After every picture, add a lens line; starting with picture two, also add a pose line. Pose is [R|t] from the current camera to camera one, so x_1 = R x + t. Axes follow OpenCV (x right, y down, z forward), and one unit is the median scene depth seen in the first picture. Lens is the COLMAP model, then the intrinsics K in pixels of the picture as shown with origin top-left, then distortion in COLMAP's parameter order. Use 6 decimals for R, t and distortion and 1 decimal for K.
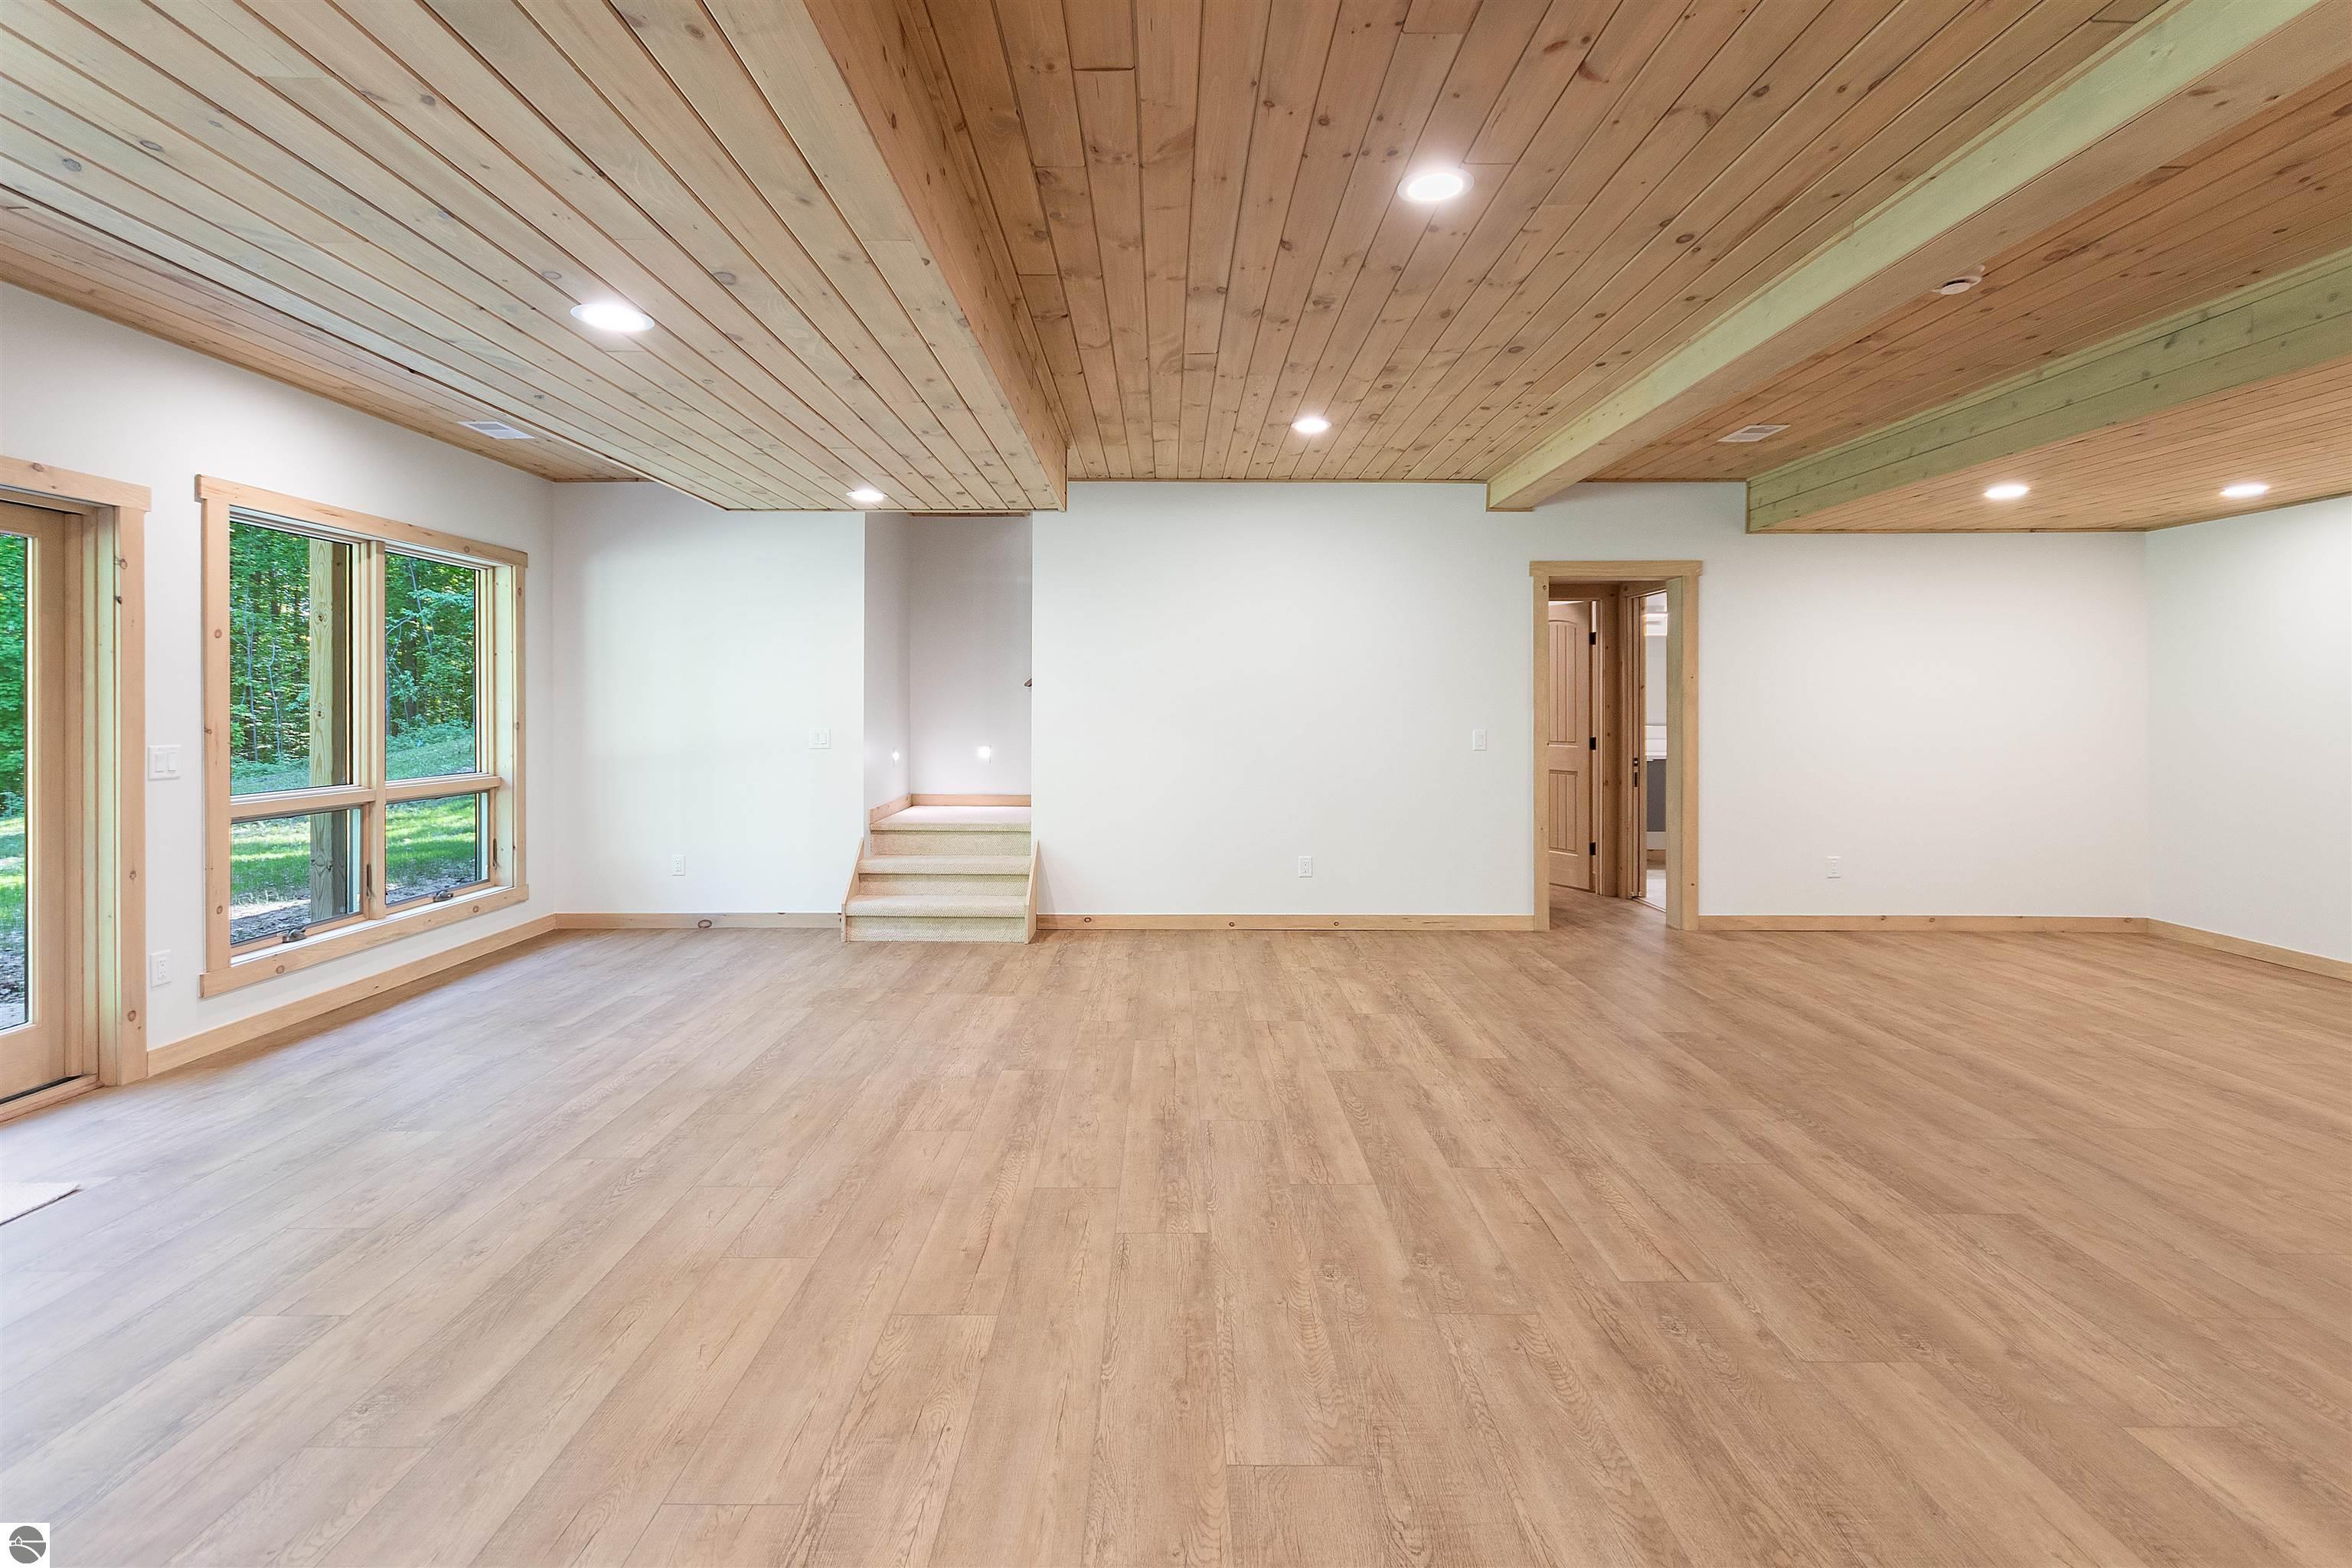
lens RADIAL K [[1069.3, 0, 1161.5], [0, 1069.3, 714.4], [0, 0, 1]] dist [0.006720, -0.001766]
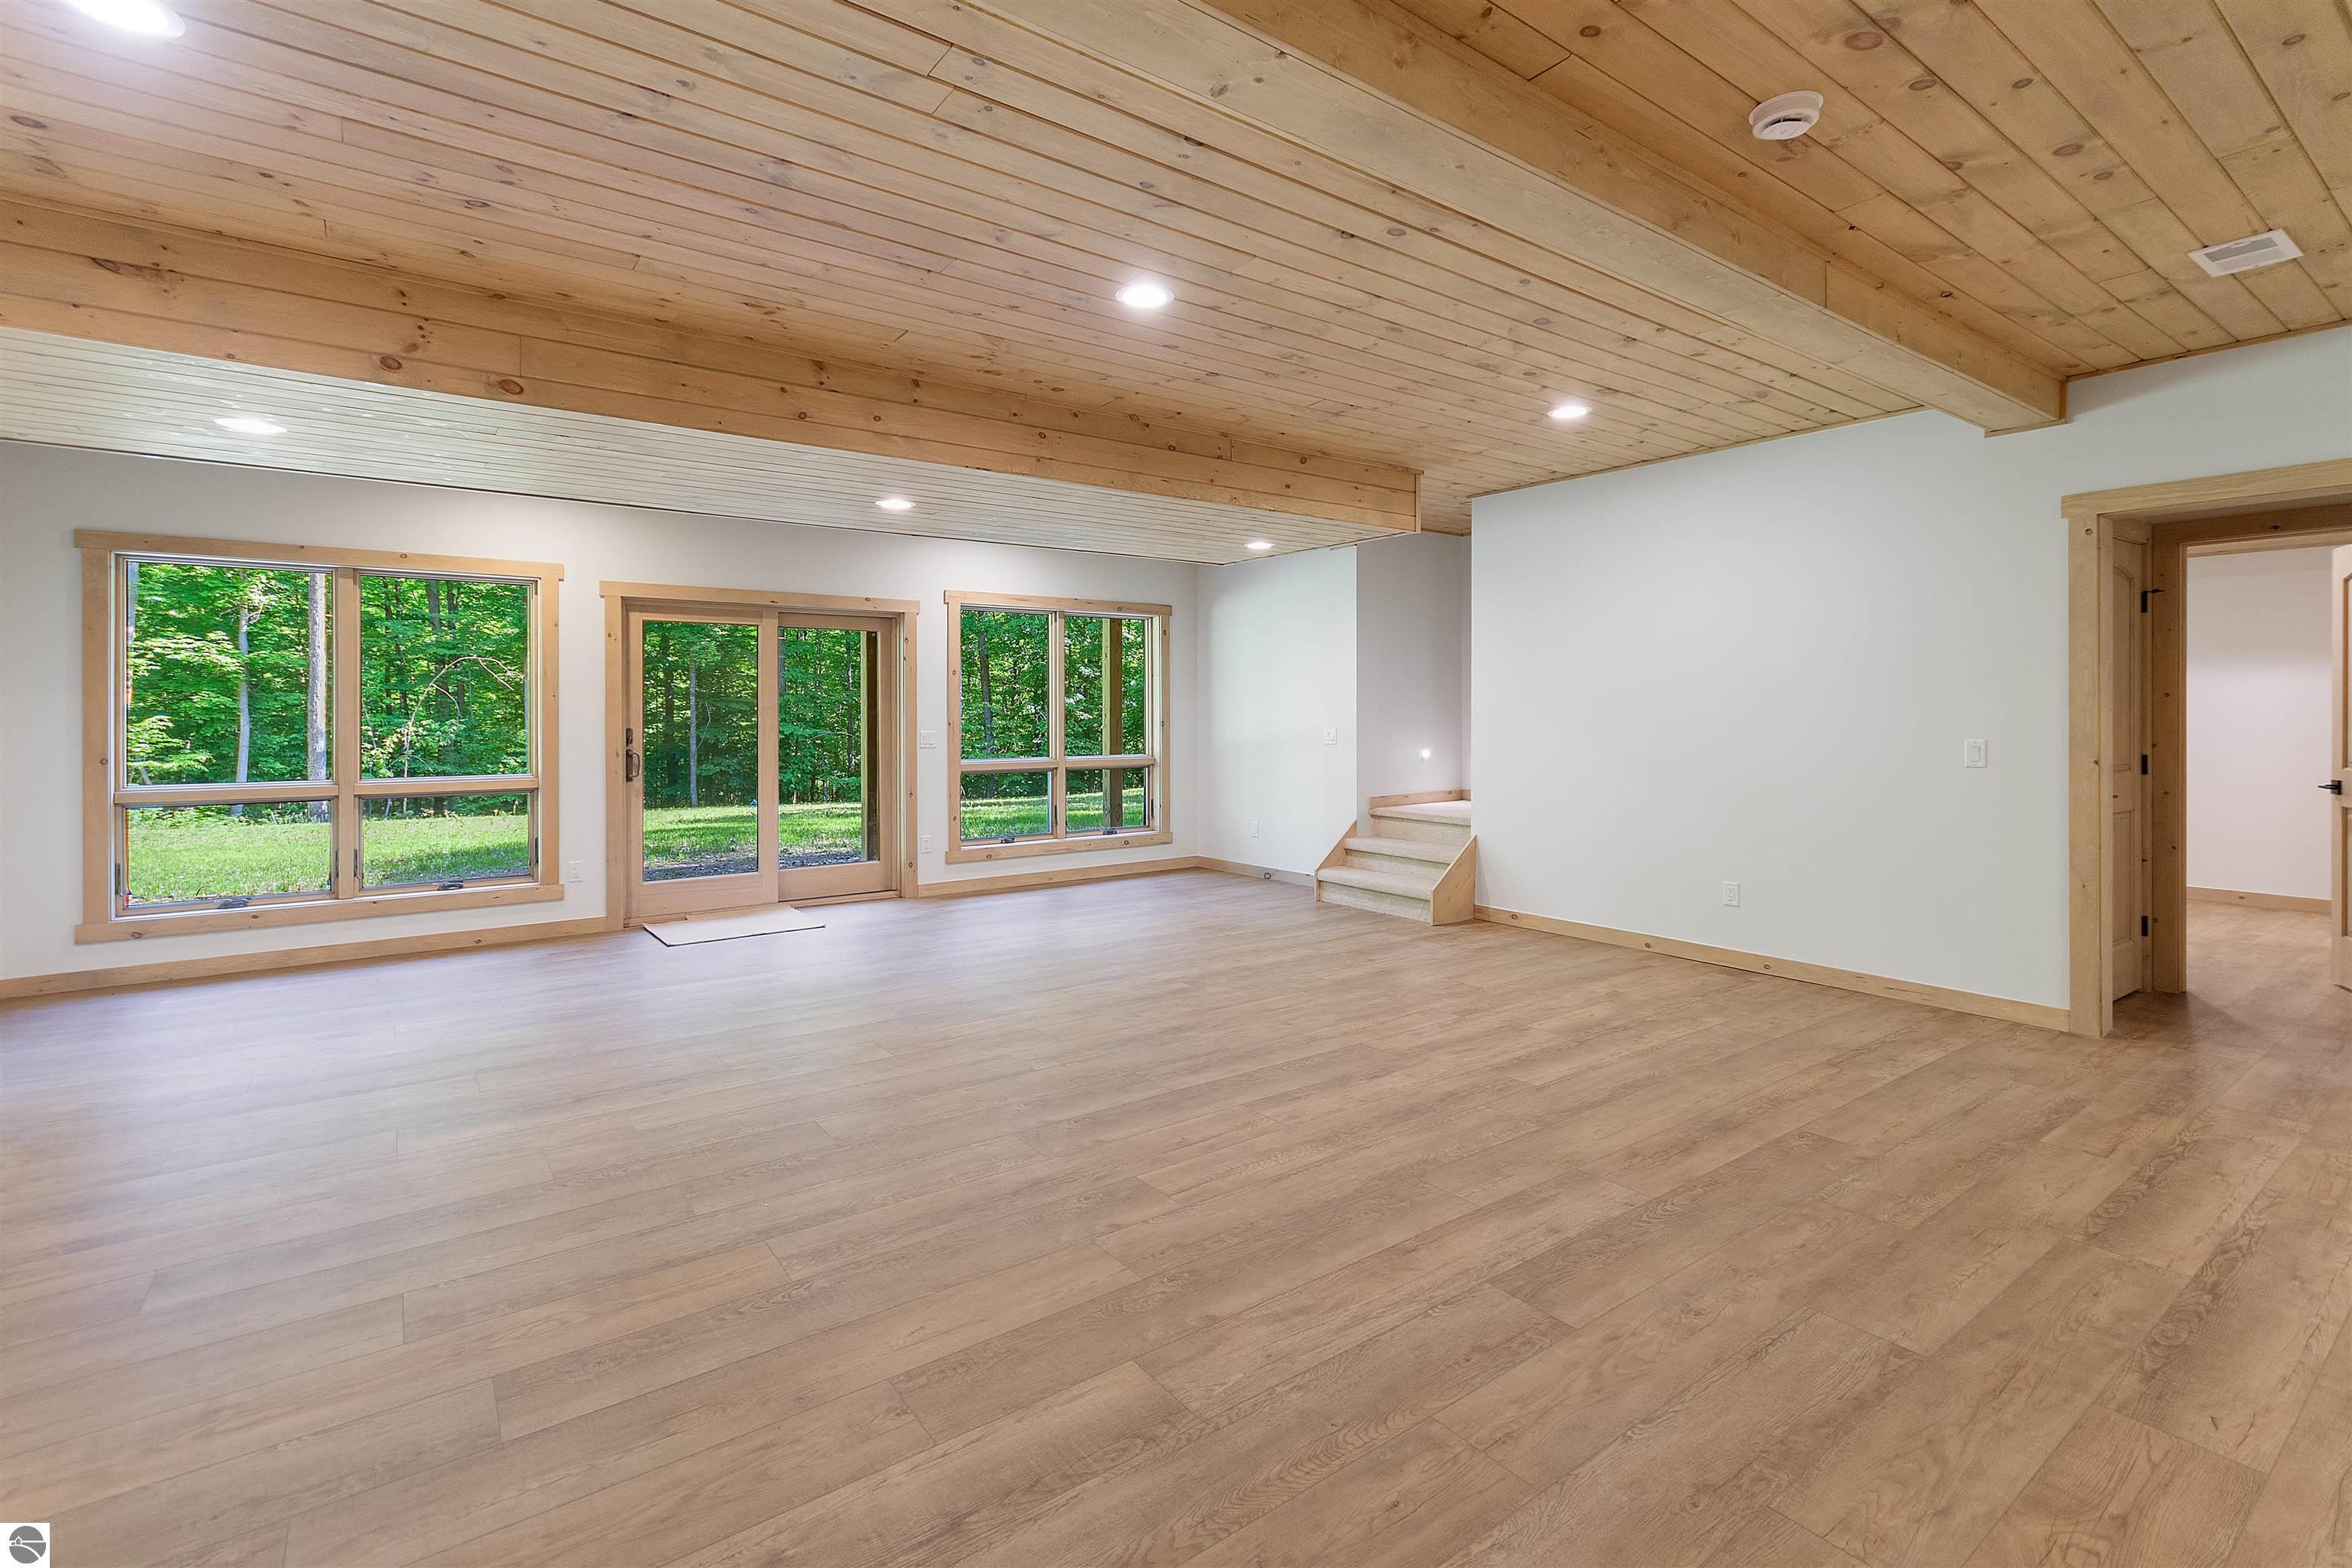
lens RADIAL K [[1069.3, 0, 1183.7], [0, 1069.3, 754.1], [0, 0, 1]] dist [0.006720, -0.001766]
pose [[0.596021, 0.029881, -0.802413, 0.975104], [-0.005026, 0.999427, 0.033484, 0.001885], [0.802953, -0.015924, 0.595830, 0.217965]]
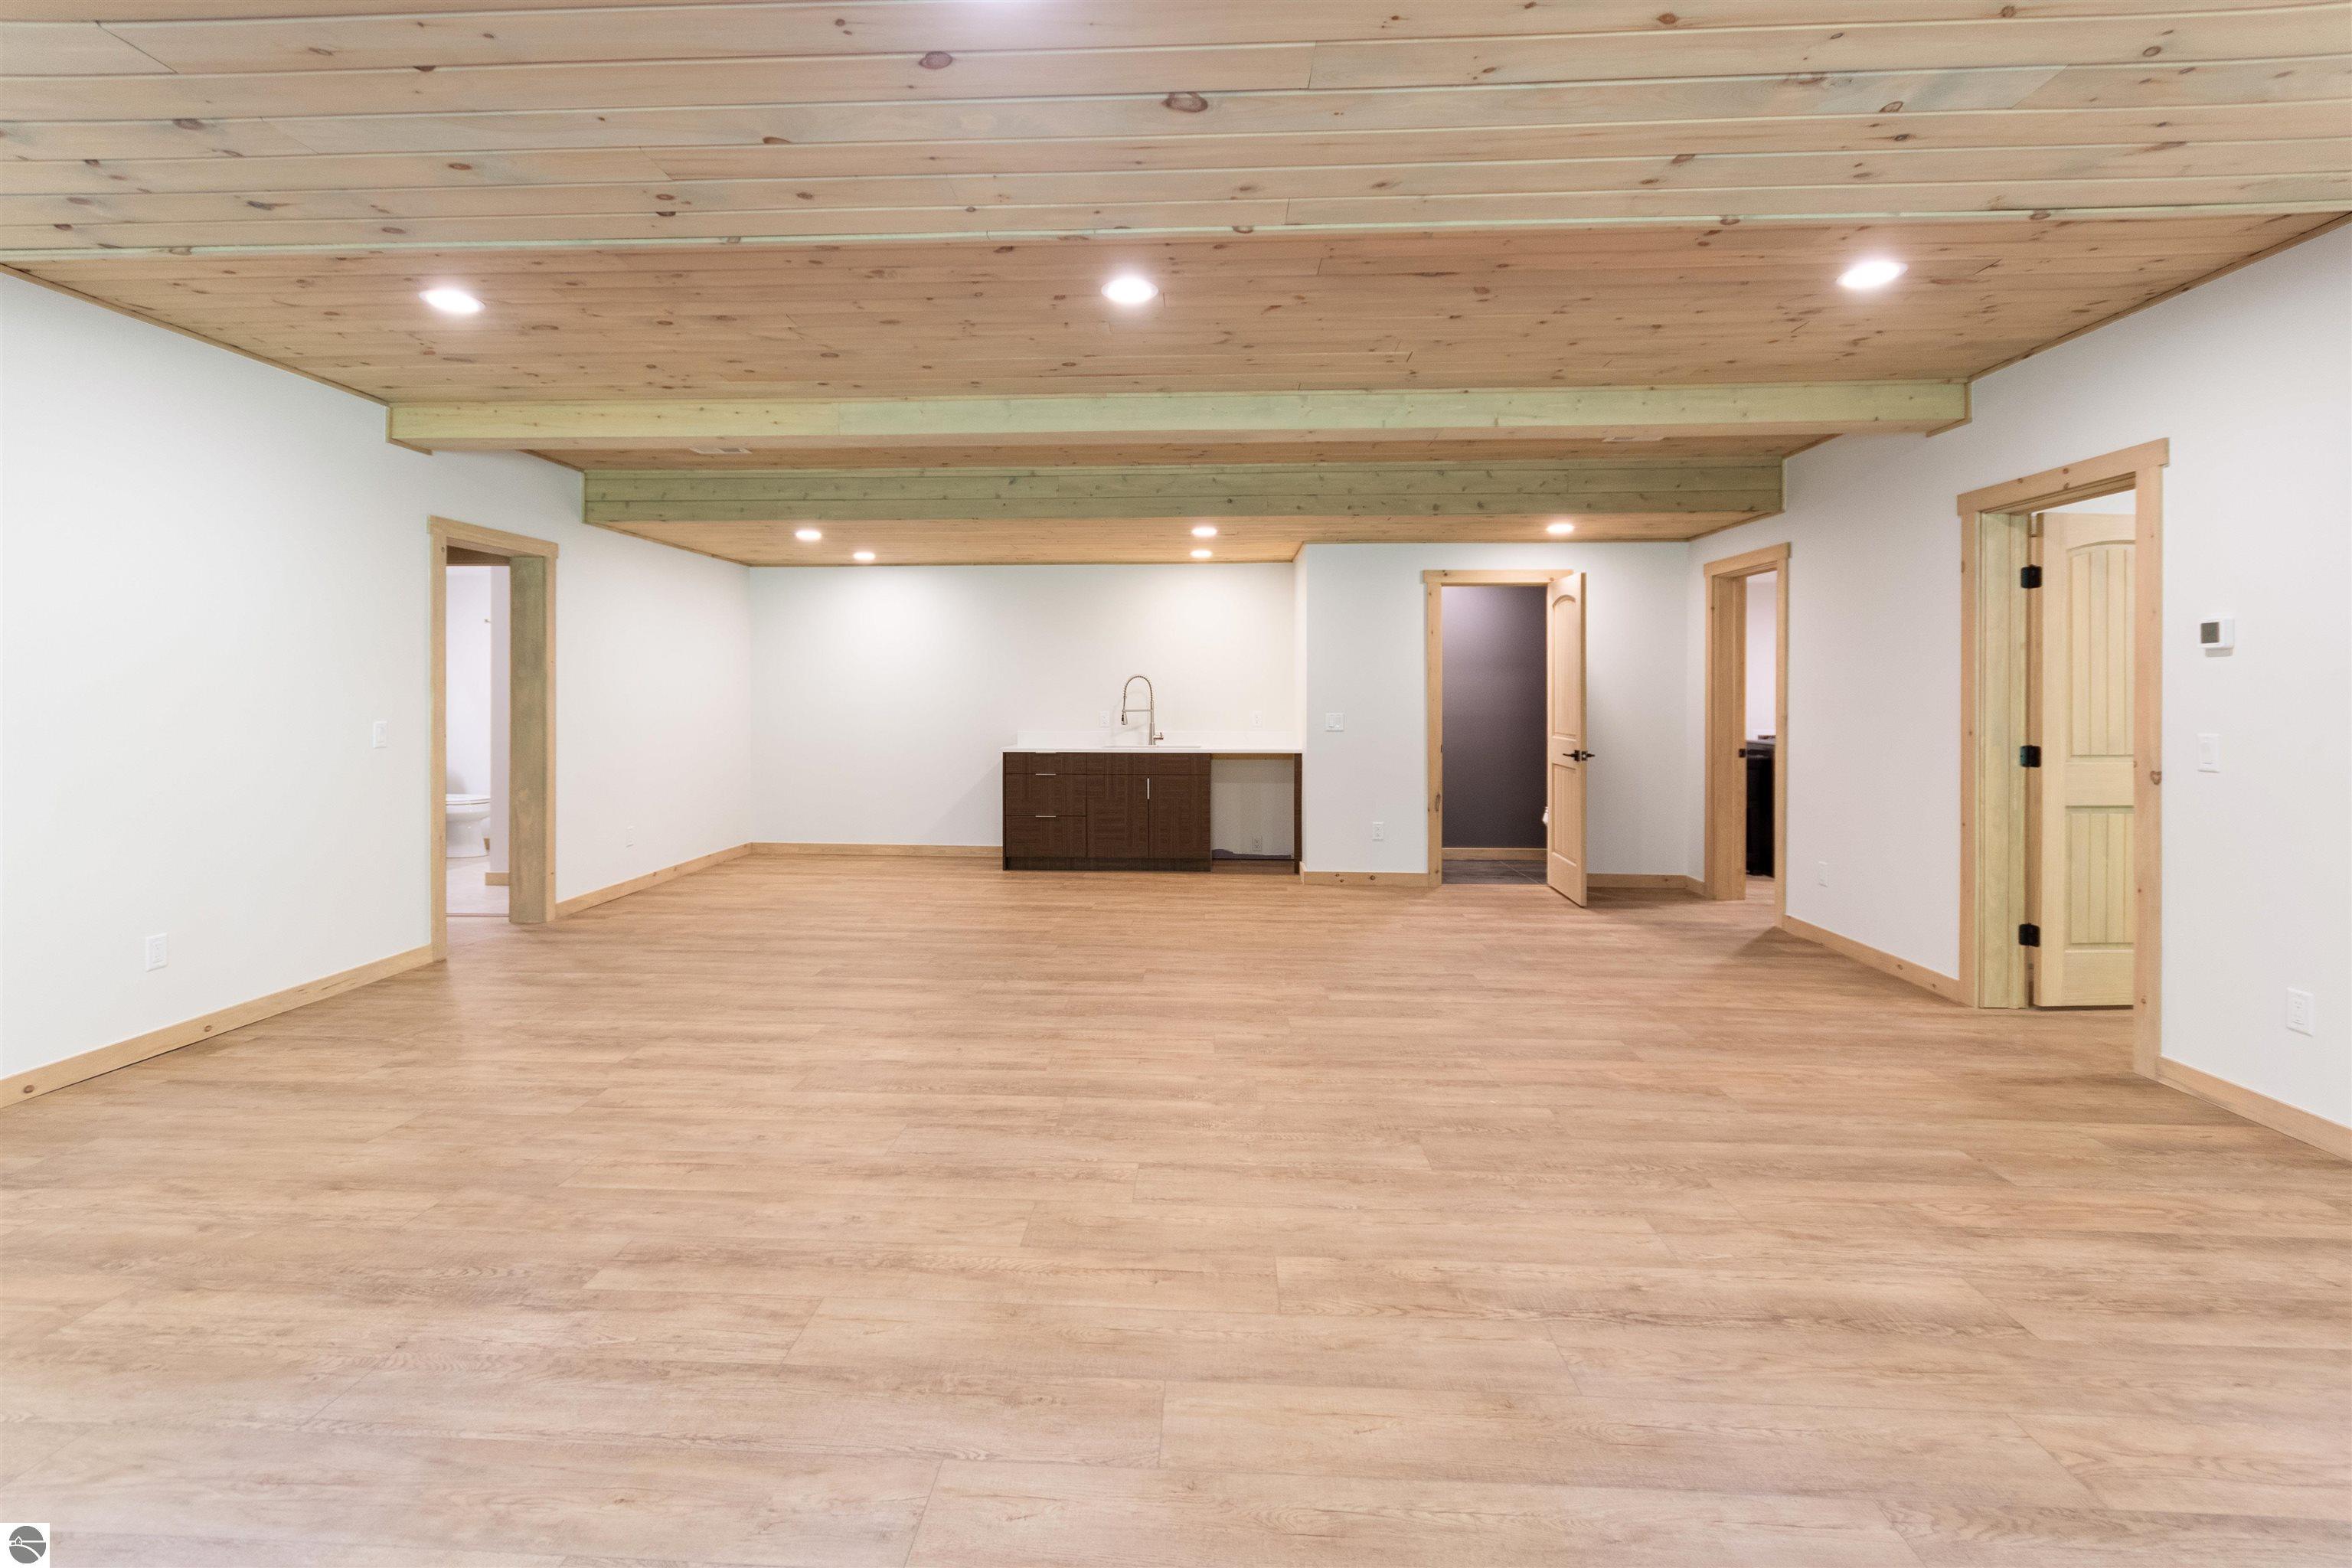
lens RADIAL K [[1069.3, 0, 1171.5], [0, 1069.3, 697.3], [0, 0, 1]] dist [0.006720, -0.001766]
pose [[0.044216, -0.006167, 0.999003, -0.787144], [0.008395, 0.999948, 0.005801, -0.004902], [-0.998987, 0.008130, 0.044265, 0.673708]]
